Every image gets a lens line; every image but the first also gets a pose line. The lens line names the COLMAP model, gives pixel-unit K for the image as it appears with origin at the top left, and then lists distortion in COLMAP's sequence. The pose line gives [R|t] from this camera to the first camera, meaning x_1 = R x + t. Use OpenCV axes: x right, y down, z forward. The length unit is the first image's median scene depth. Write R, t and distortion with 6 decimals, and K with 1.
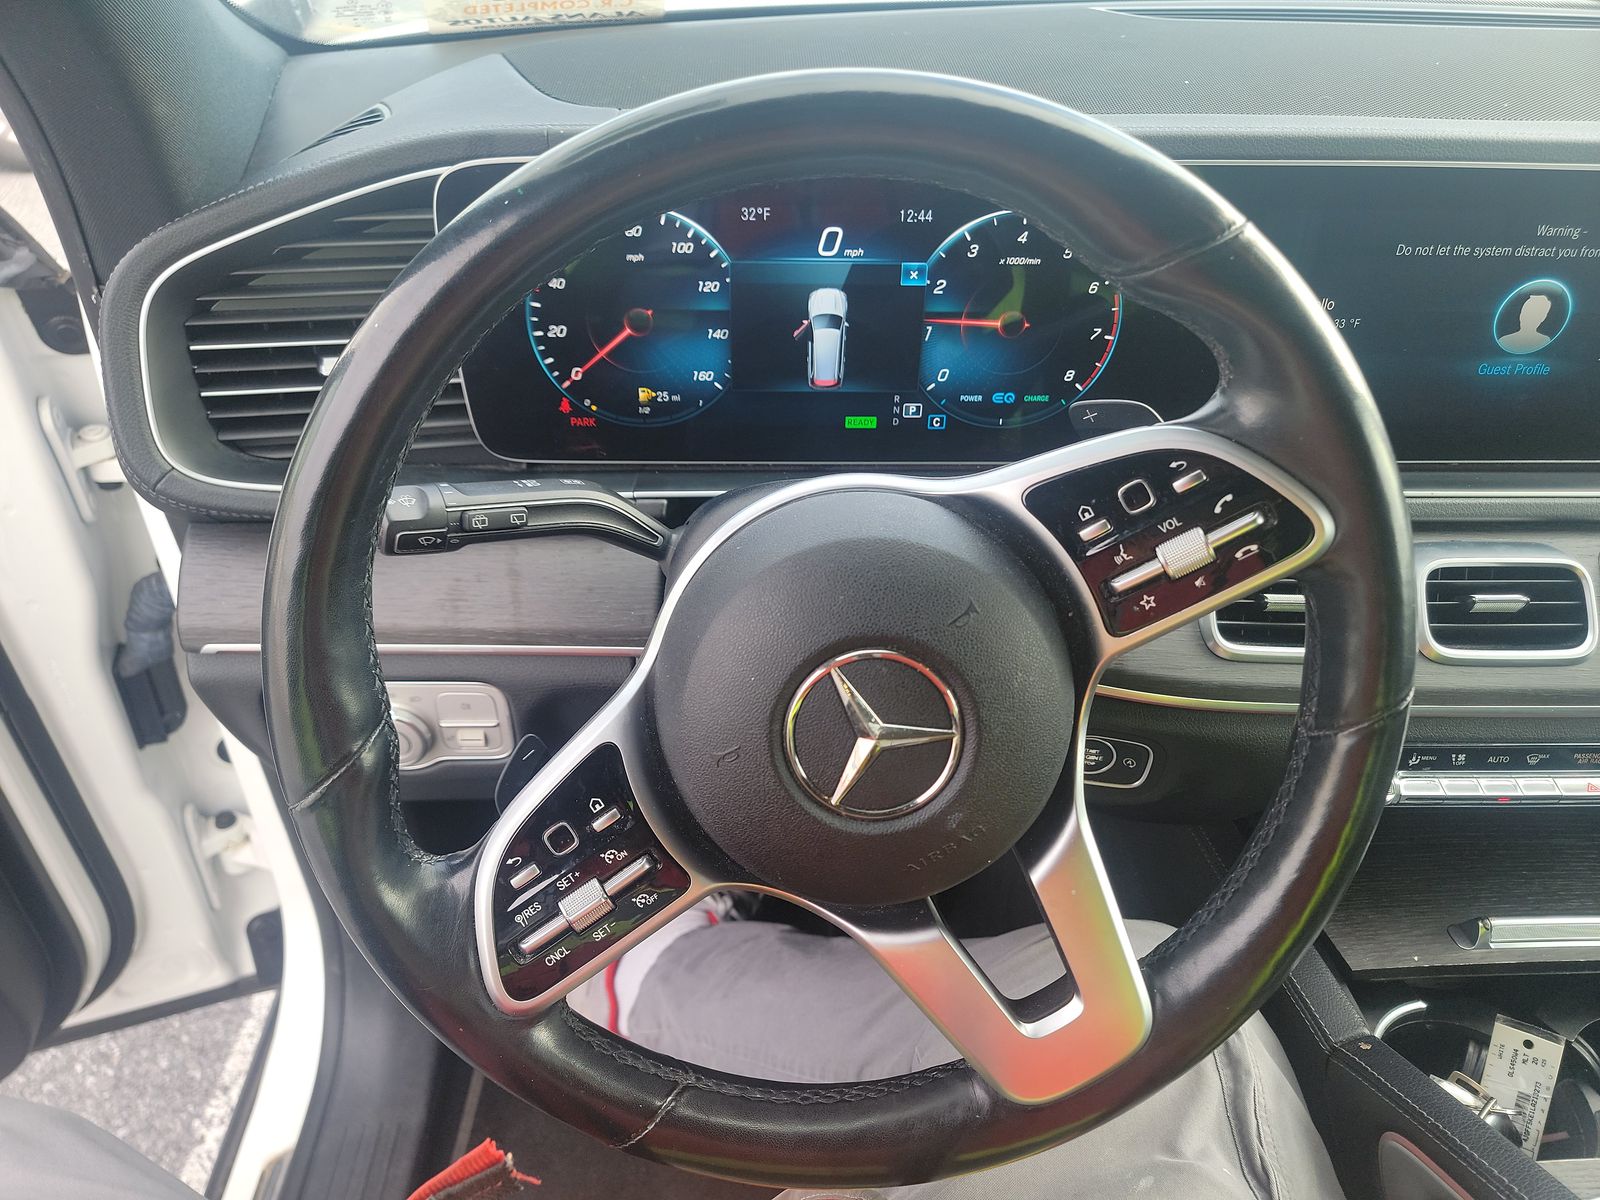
lens RADIAL K [[1069.4, 0, 800.0], [0, 1069.4, 600.0], [0, 0, 1]] dist [0.071768, -0.053038]
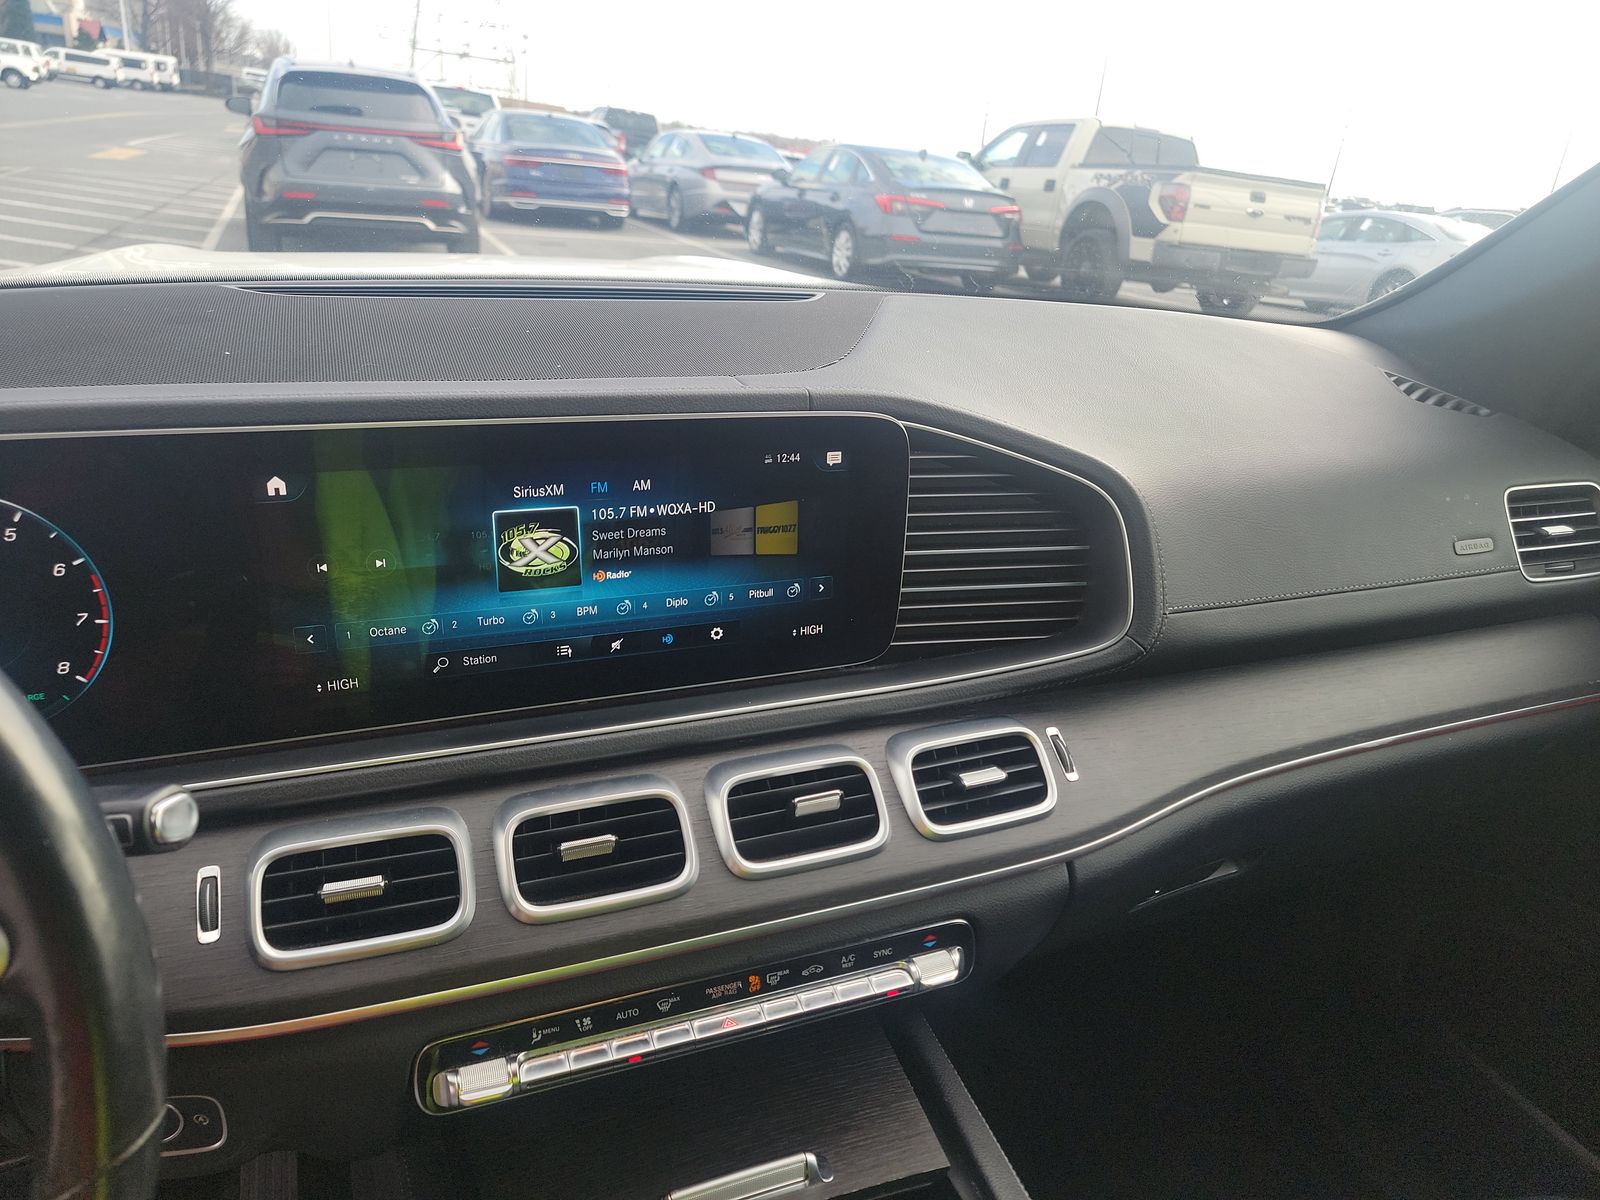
lens RADIAL K [[1069.4, 0, 800.0], [0, 1069.4, 600.0], [0, 0, 1]] dist [0.071768, -0.053038]
pose [[0.944282, -0.104946, 0.311959, 0.543849], [0.168702, 0.968159, -0.184952, -0.001356], [-0.282616, 0.227275, 0.931920, 0.013307]]
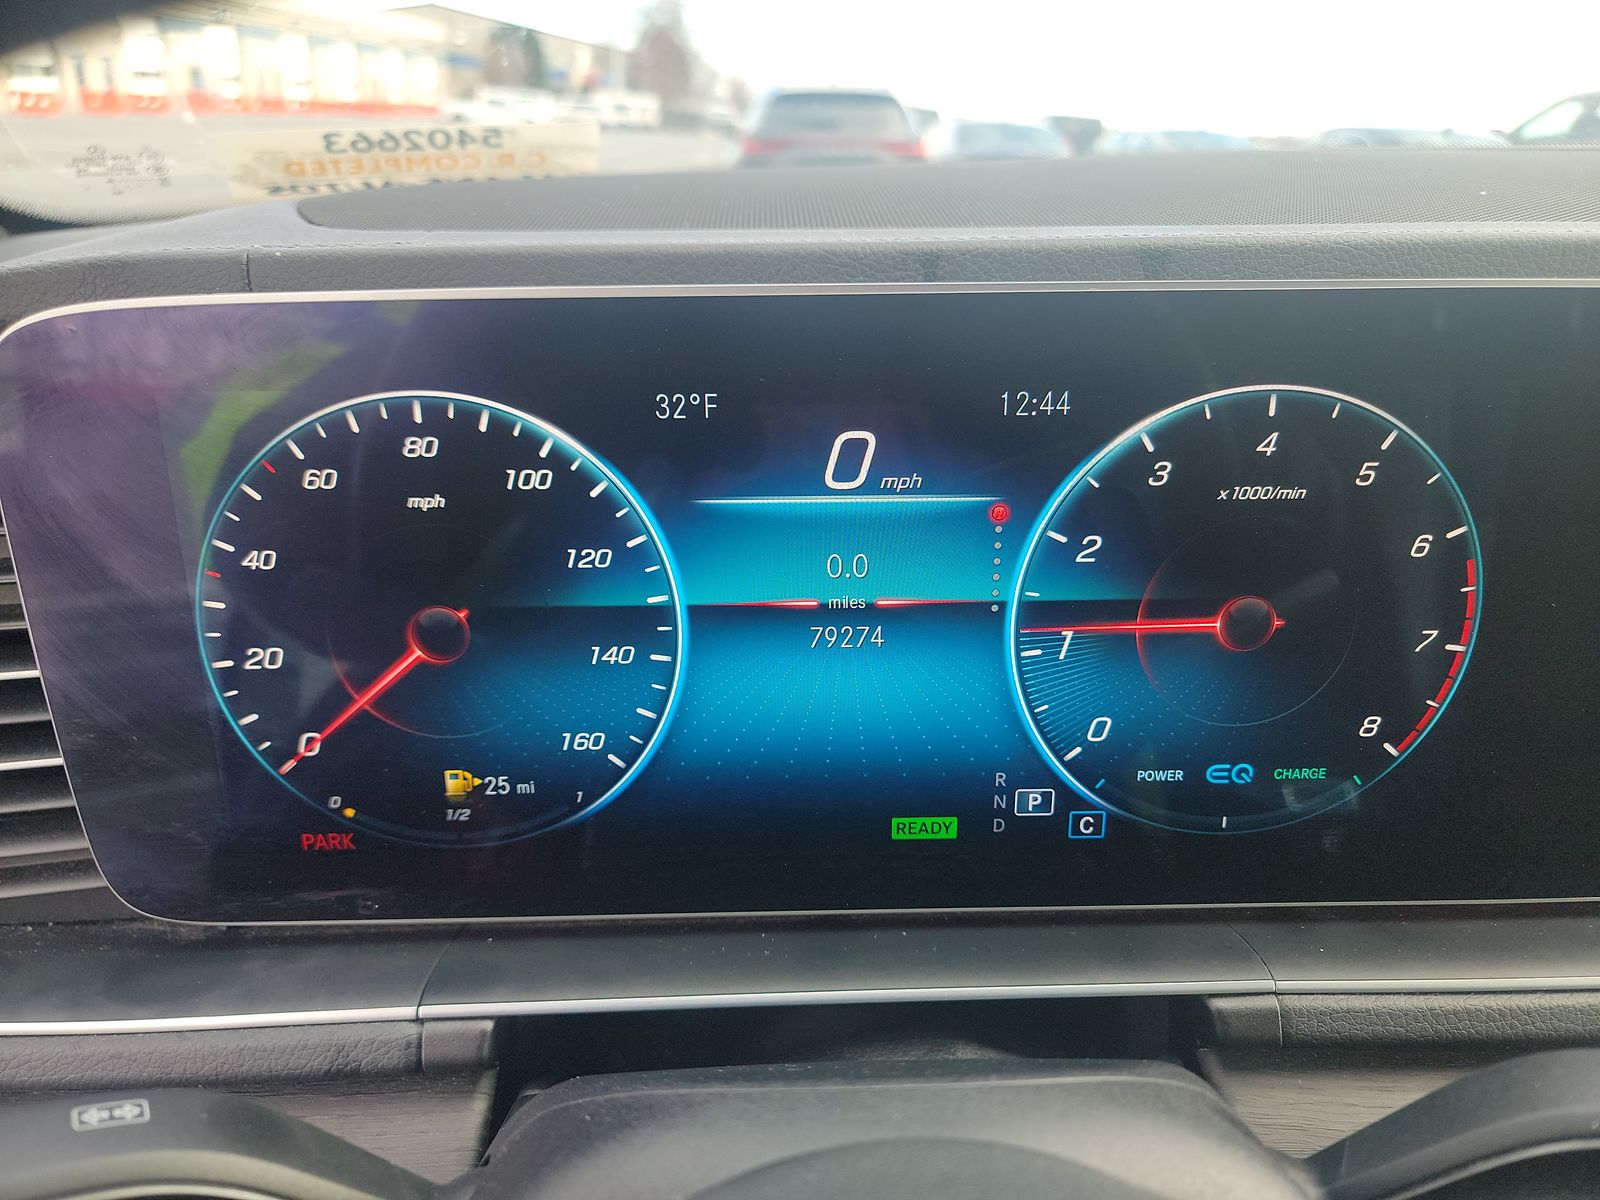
lens RADIAL K [[1095.2, 0, 800.0], [0, 1095.2, 600.0], [0, 0, 1]] dist [0.000789, 0.000002]
pose [[0.999739, -0.019844, -0.011310, 0.010376], [0.016638, 0.971952, -0.234591, -0.156529], [0.015648, 0.234342, 0.972028, 0.529793]]
